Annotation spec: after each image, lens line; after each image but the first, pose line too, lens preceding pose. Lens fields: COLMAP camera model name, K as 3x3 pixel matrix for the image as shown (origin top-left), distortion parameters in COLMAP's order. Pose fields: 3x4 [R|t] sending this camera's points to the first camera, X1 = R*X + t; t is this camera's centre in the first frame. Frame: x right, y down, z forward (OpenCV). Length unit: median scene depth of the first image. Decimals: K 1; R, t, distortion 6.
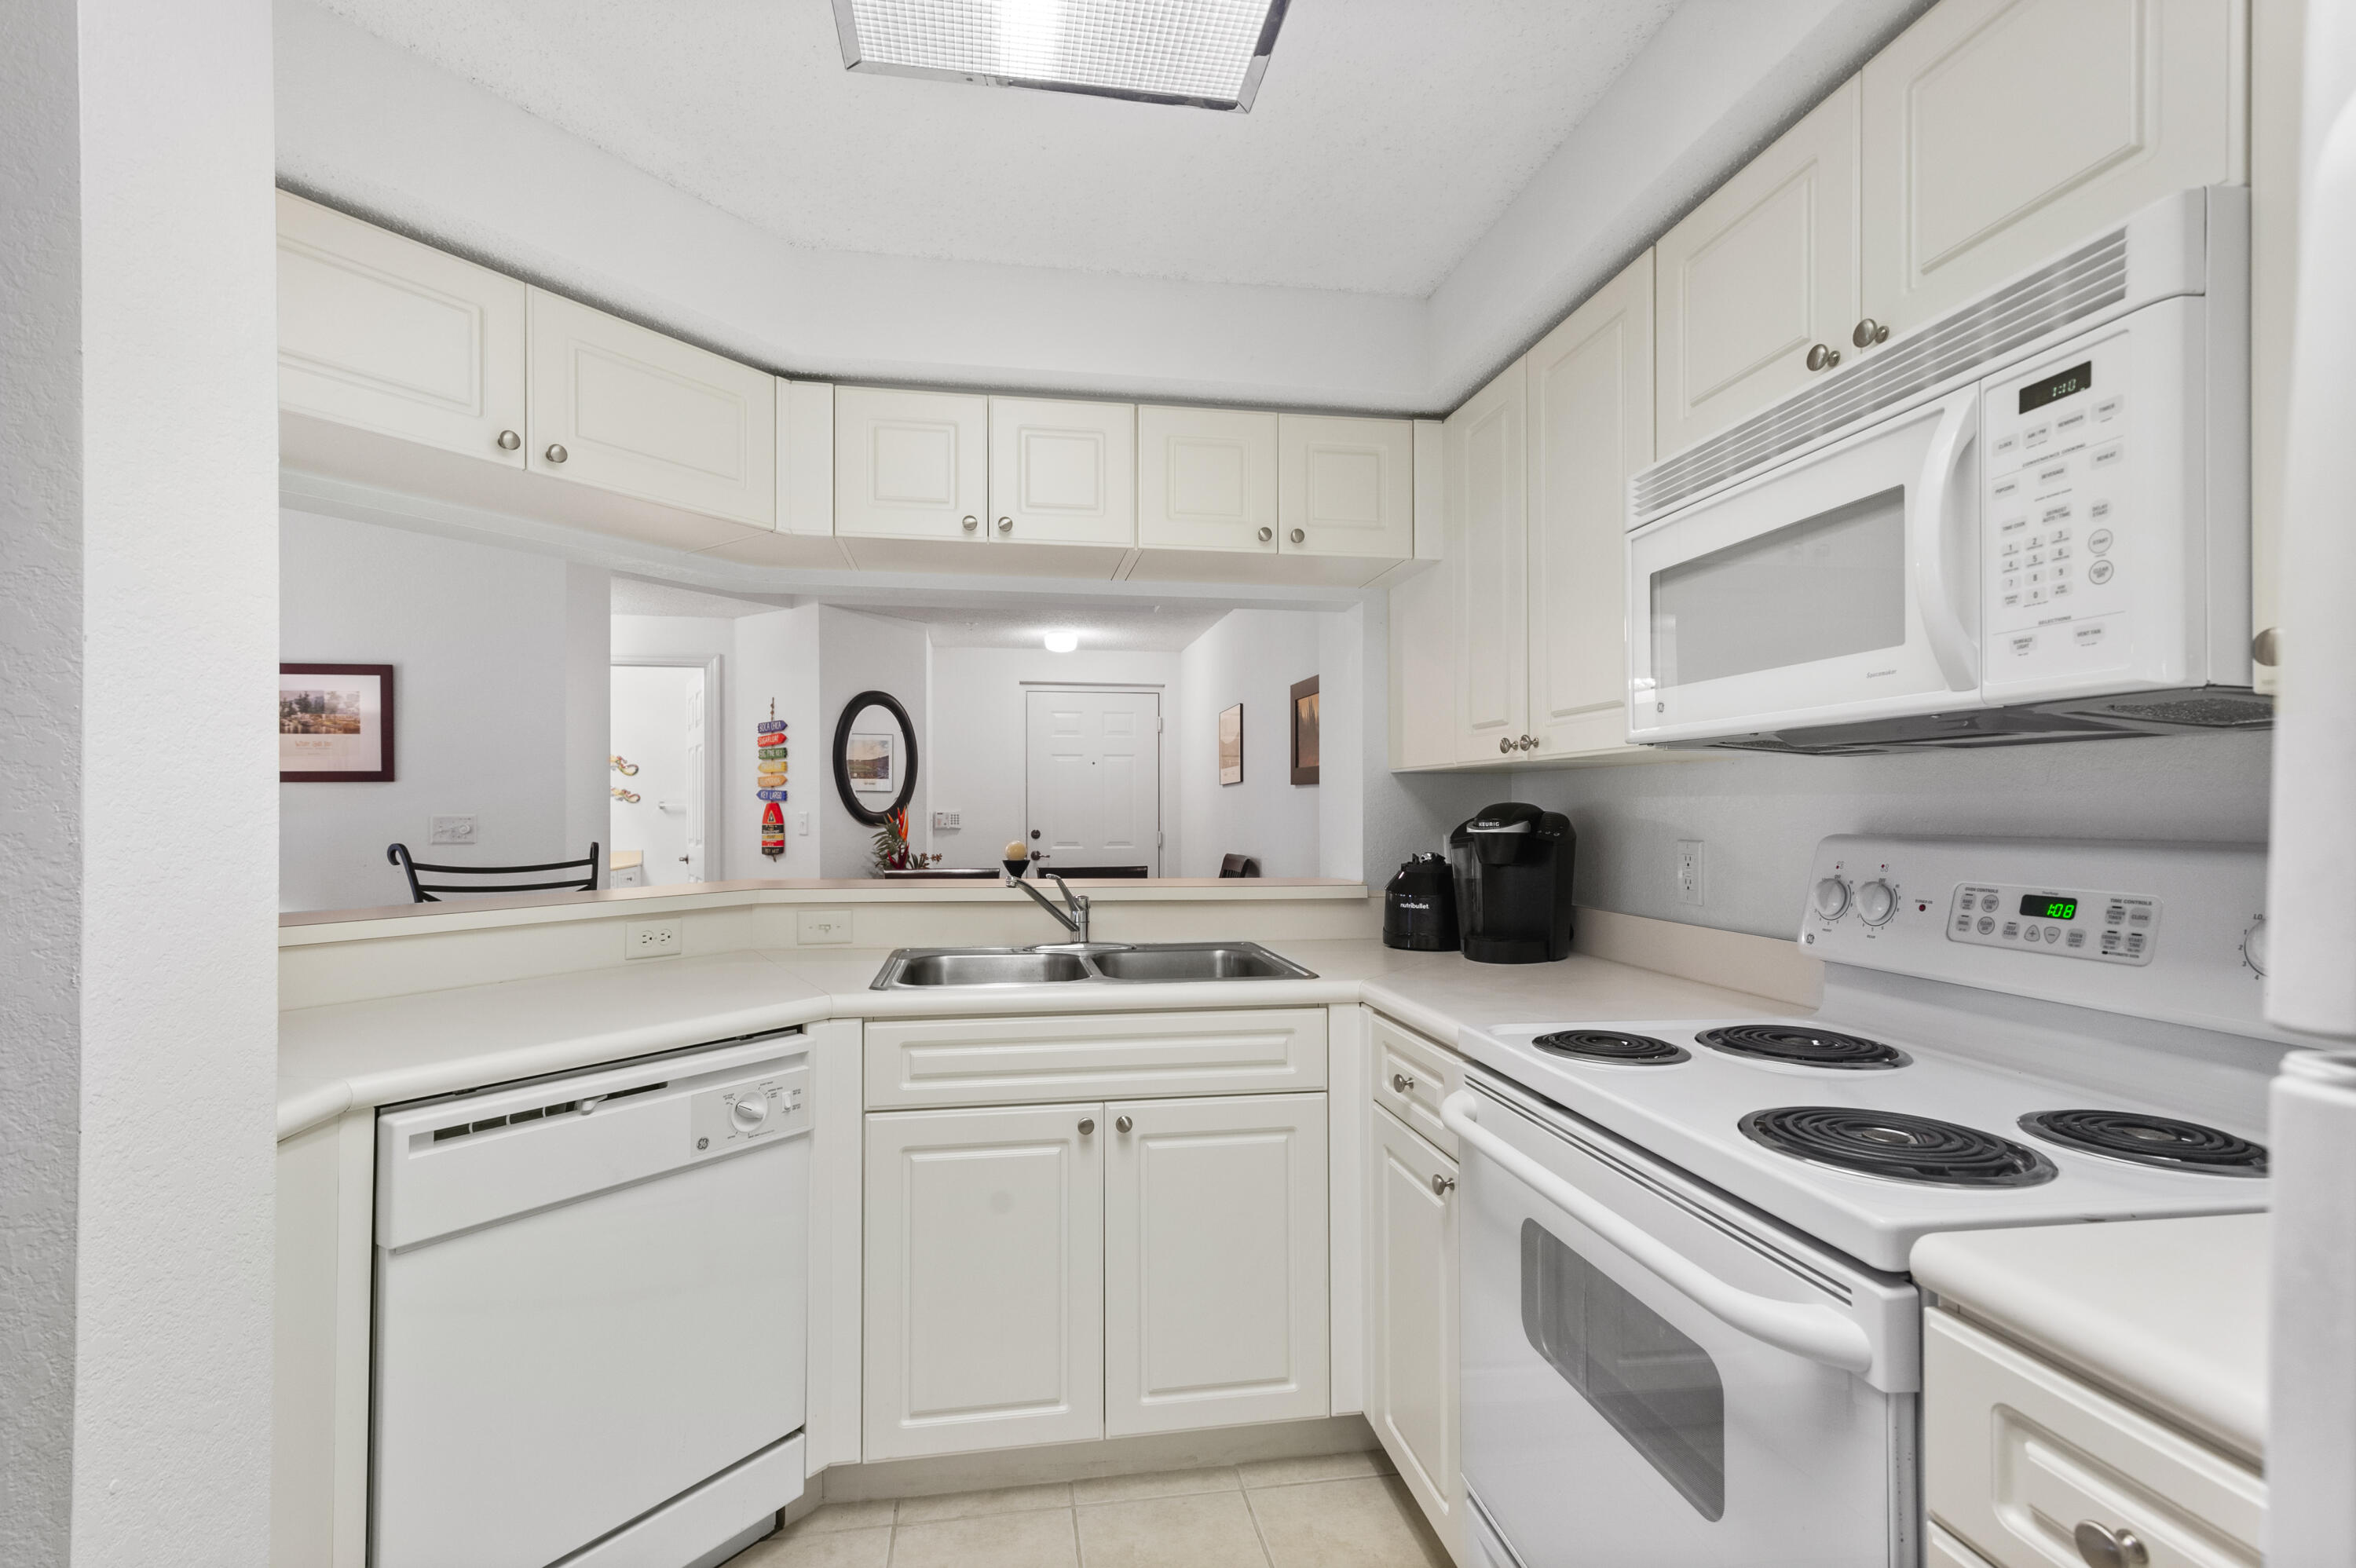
lens RADIAL K [[1077.4, 0, 1165.7], [0, 1077.4, 804.2], [0, 0, 1]] dist [0.022825, -0.004142]
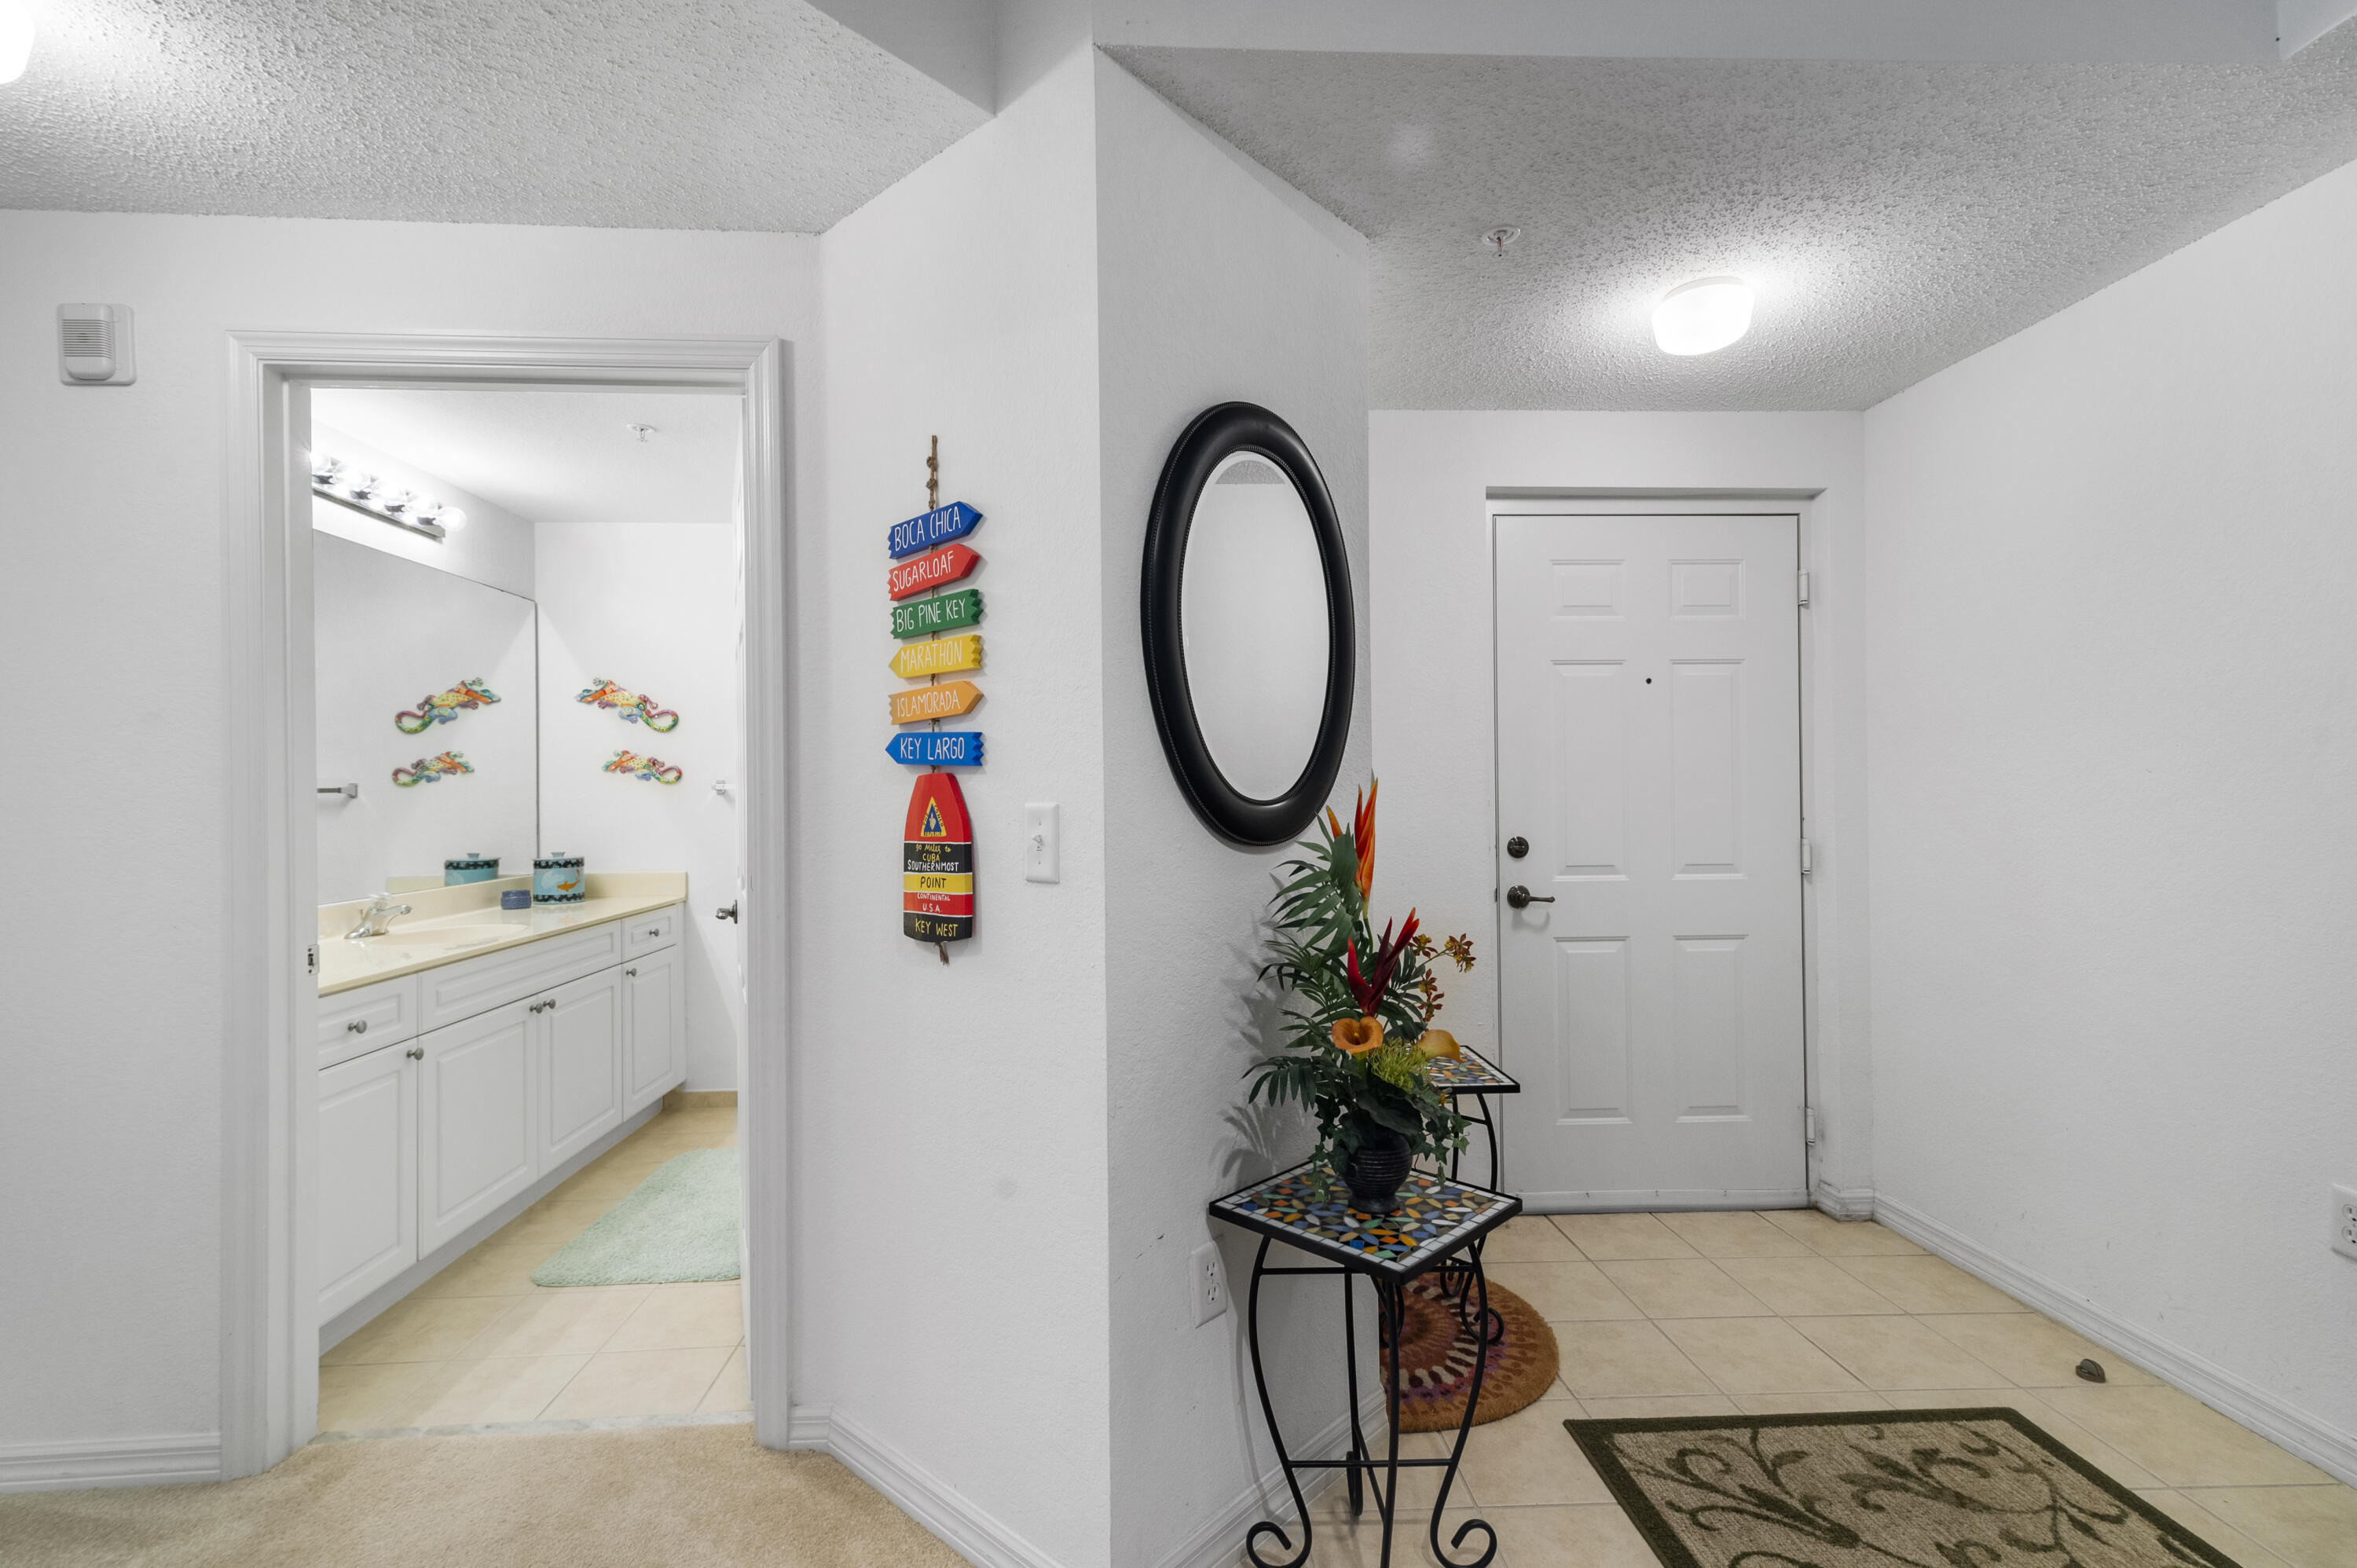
lens RADIAL K [[1062.0, 0, 1170.2], [0, 1062.0, 785.7], [0, 0, 1]] dist [0.020704, -0.000935]
pose [[0.993699, -0.008538, -0.111758, -0.734793], [0.008458, 0.999964, -0.001190, 0.009481], [0.111764, 0.000238, 0.993735, 1.967349]]
